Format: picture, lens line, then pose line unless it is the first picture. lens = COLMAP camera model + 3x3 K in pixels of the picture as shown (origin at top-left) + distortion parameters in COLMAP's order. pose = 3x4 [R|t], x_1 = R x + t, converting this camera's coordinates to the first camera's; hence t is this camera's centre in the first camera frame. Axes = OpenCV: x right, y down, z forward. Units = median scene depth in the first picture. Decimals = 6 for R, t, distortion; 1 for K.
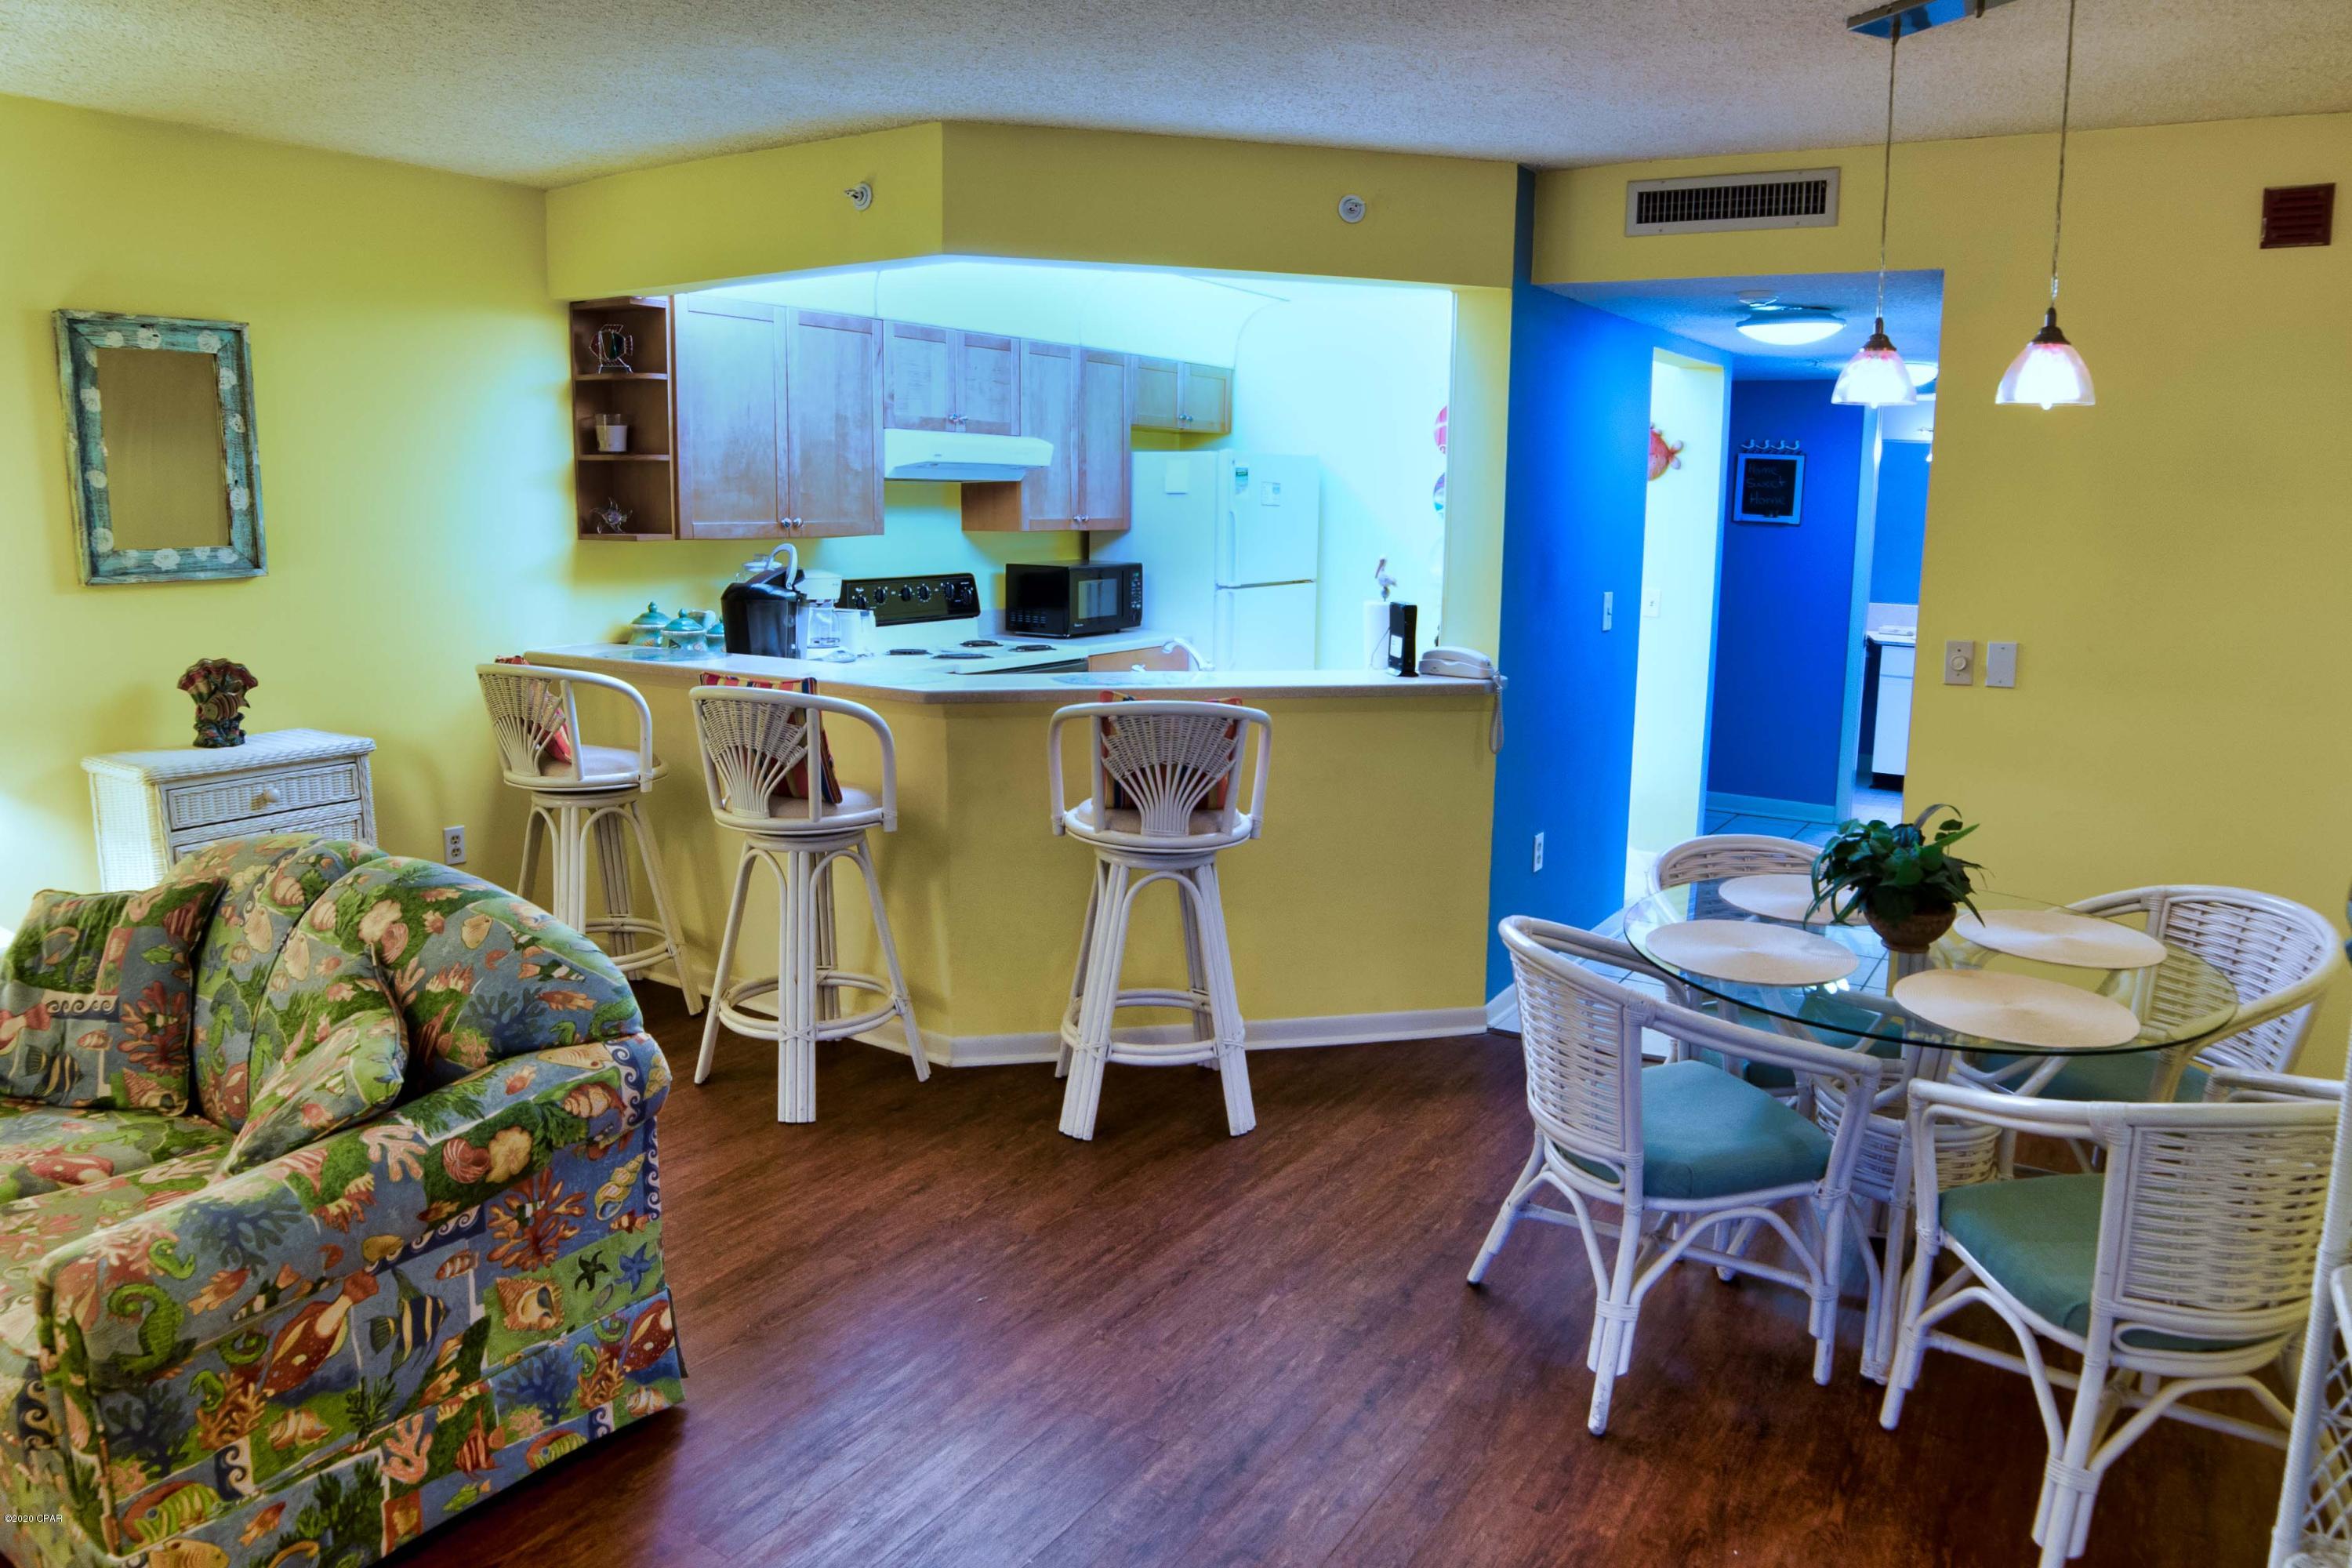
lens RADIAL K [[1475.3, 0, 1200.0], [0, 1475.3, 785.9], [0, 0, 1]] dist [-0.110010, 0.040490]
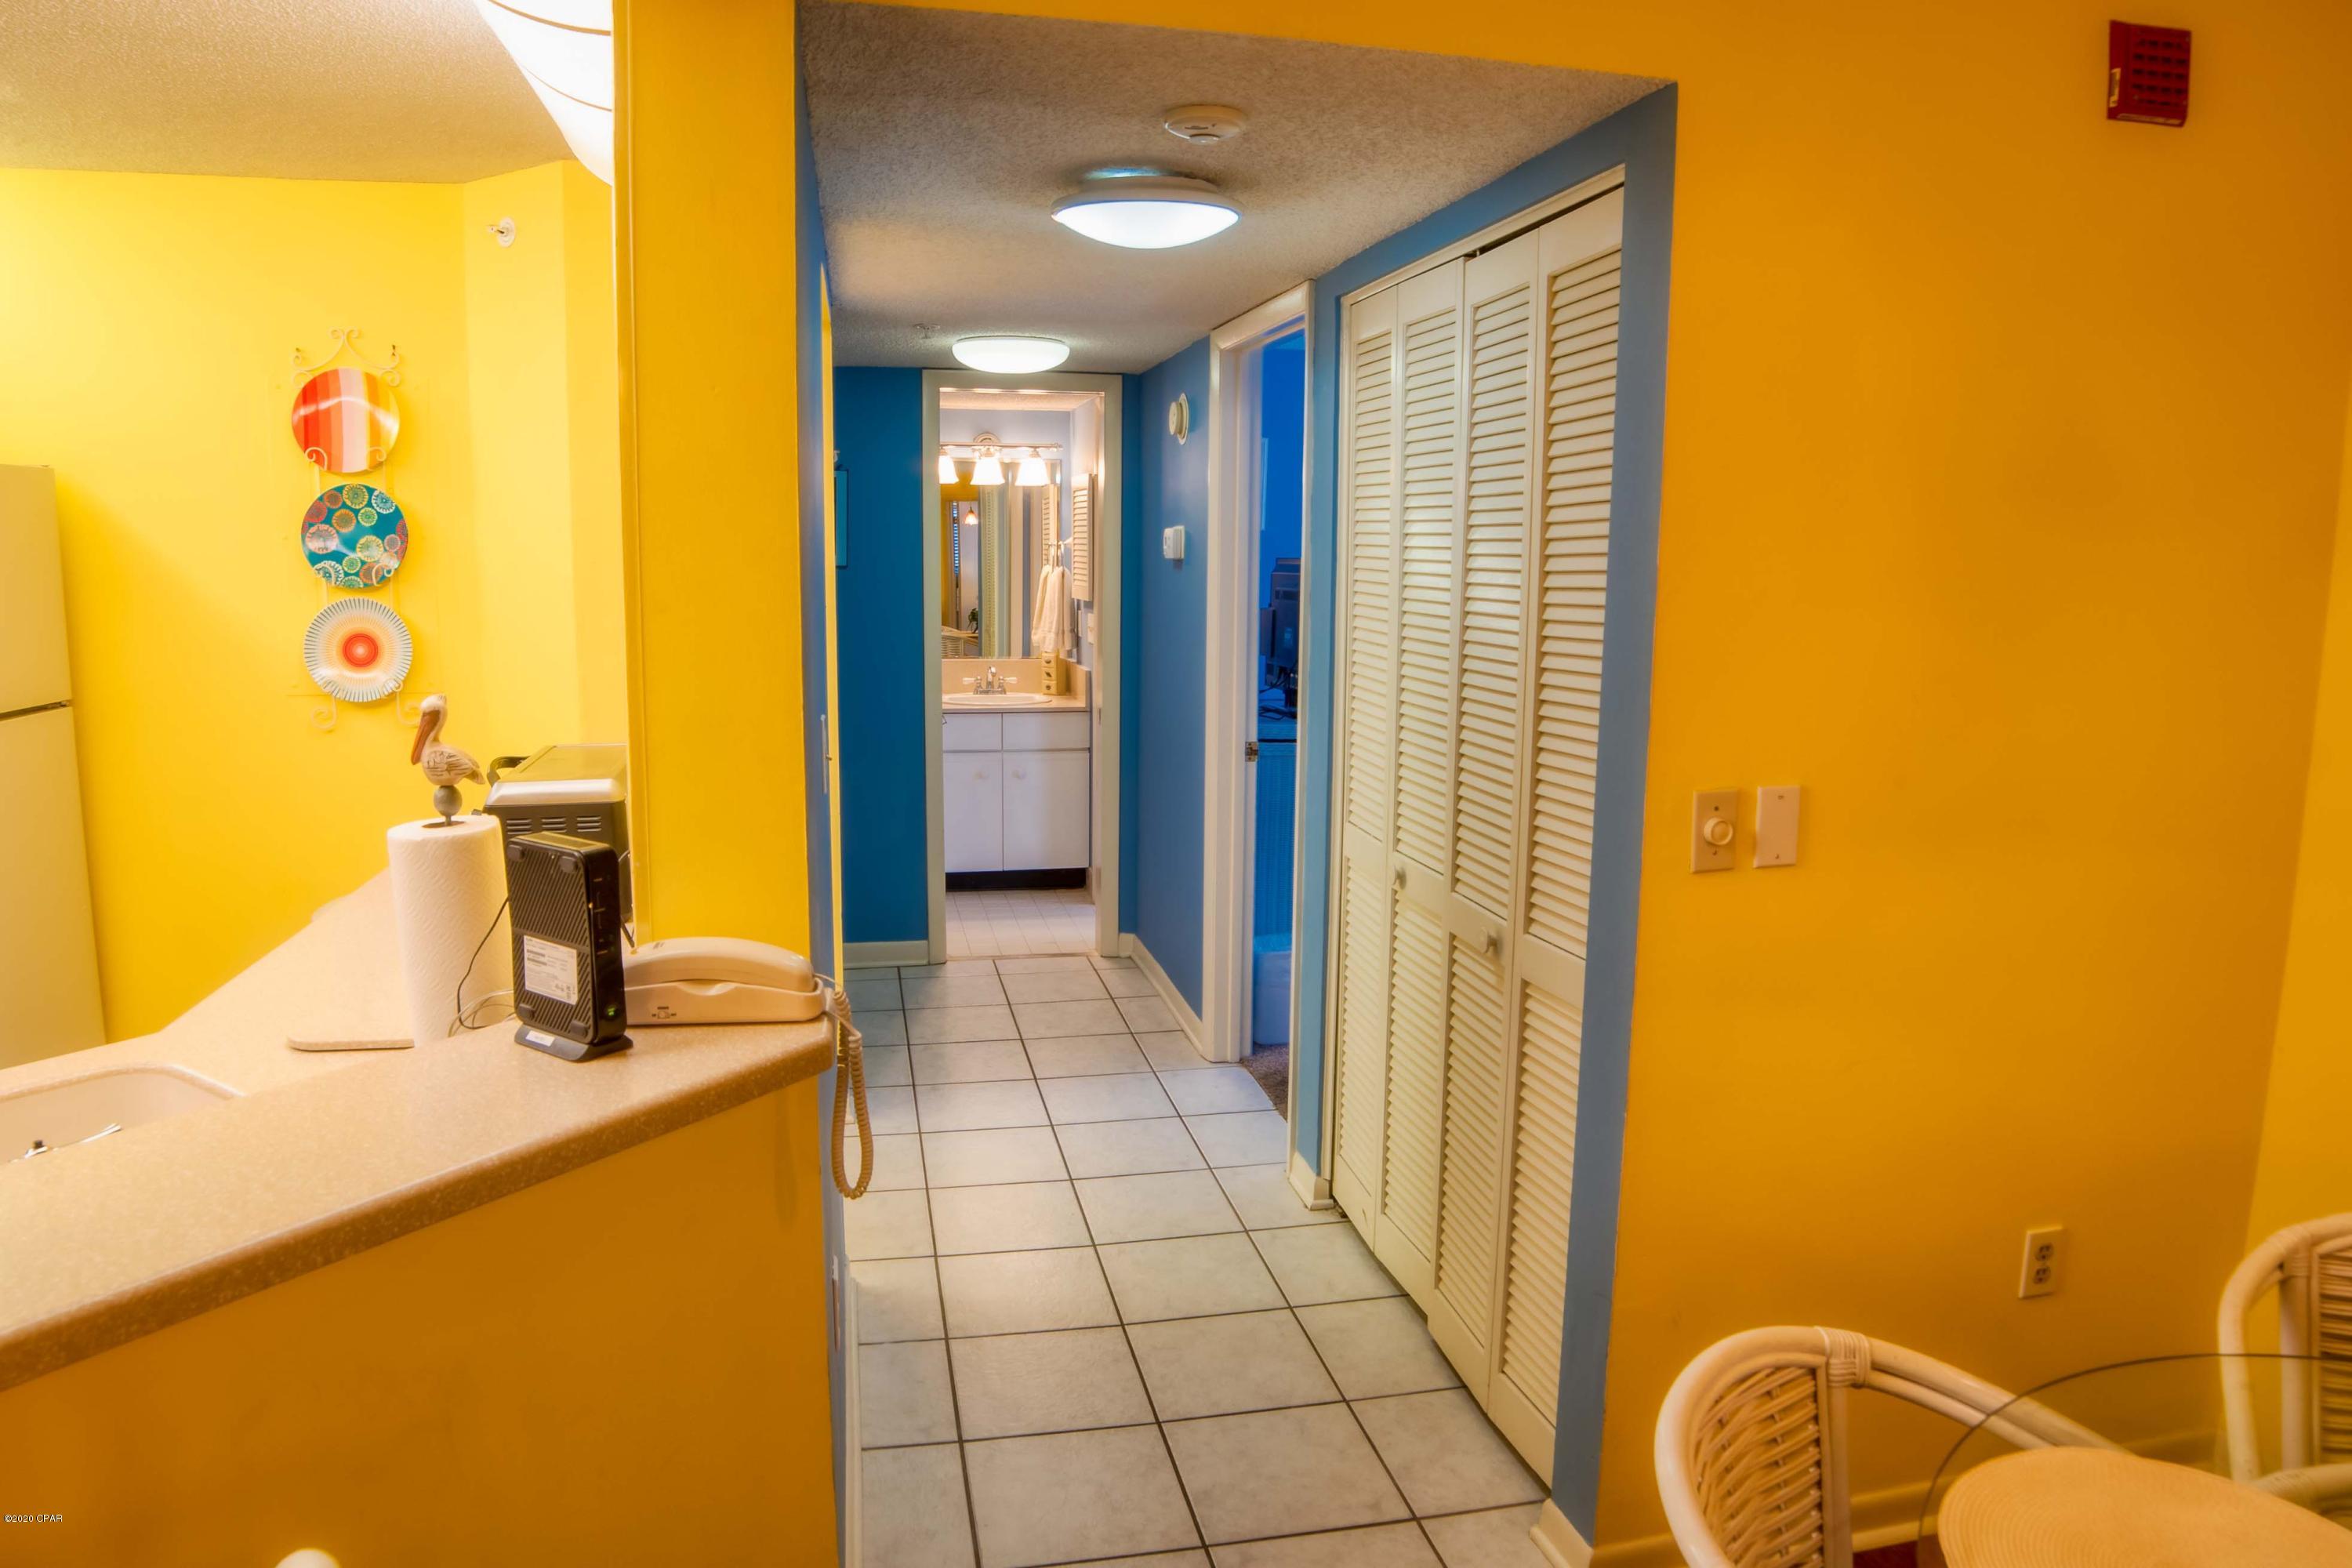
lens RADIAL K [[1475.3, 0, 1200.0], [0, 1475.3, 785.9], [0, 0, 1]] dist [-0.110010, 0.040490]
pose [[0.698555, -0.105985, 0.707663, 0.011936], [0.130220, 0.991285, 0.019918, -0.123674], [-0.703607, 0.078238, 0.706269, 0.676263]]
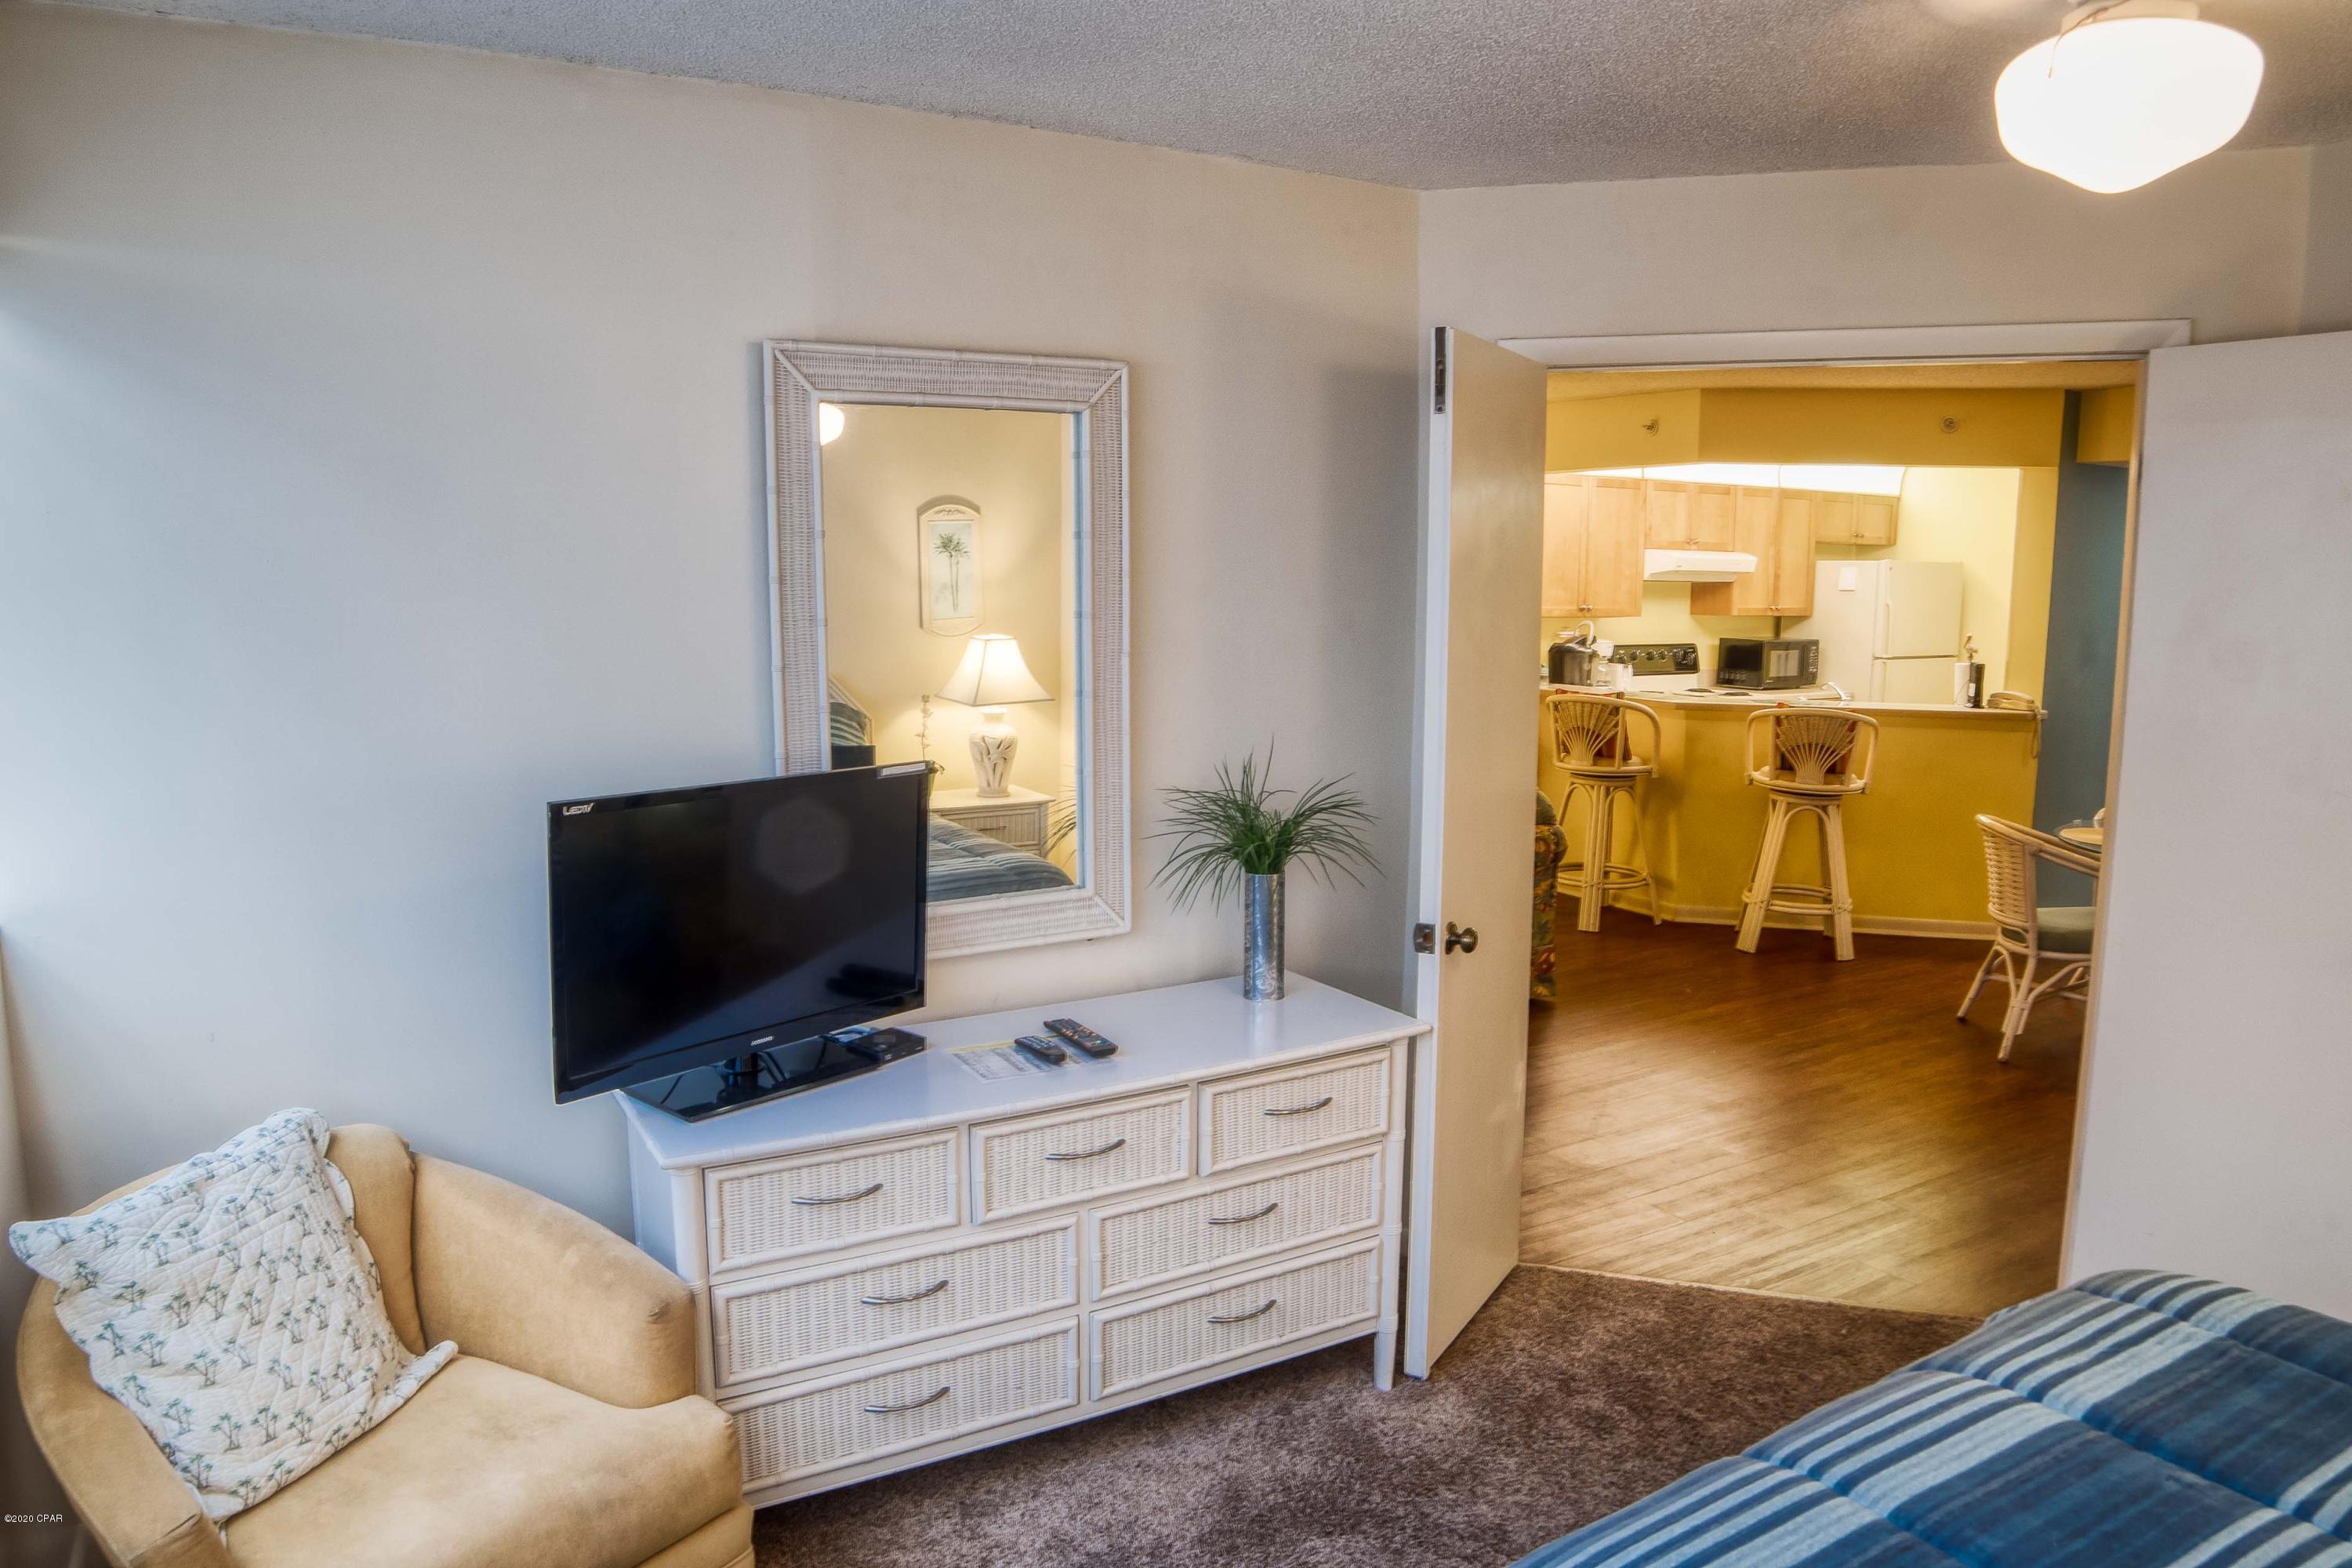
lens RADIAL K [[1475.3, 0, 1200.0], [0, 1475.3, 785.9], [0, 0, 1]] dist [-0.110010, 0.040490]
pose [[0.895626, 0.053915, -0.441529, 0.076079], [-0.078610, 0.996188, -0.037815, 0.134738], [0.437807, 0.068577, 0.896450, -0.759865]]
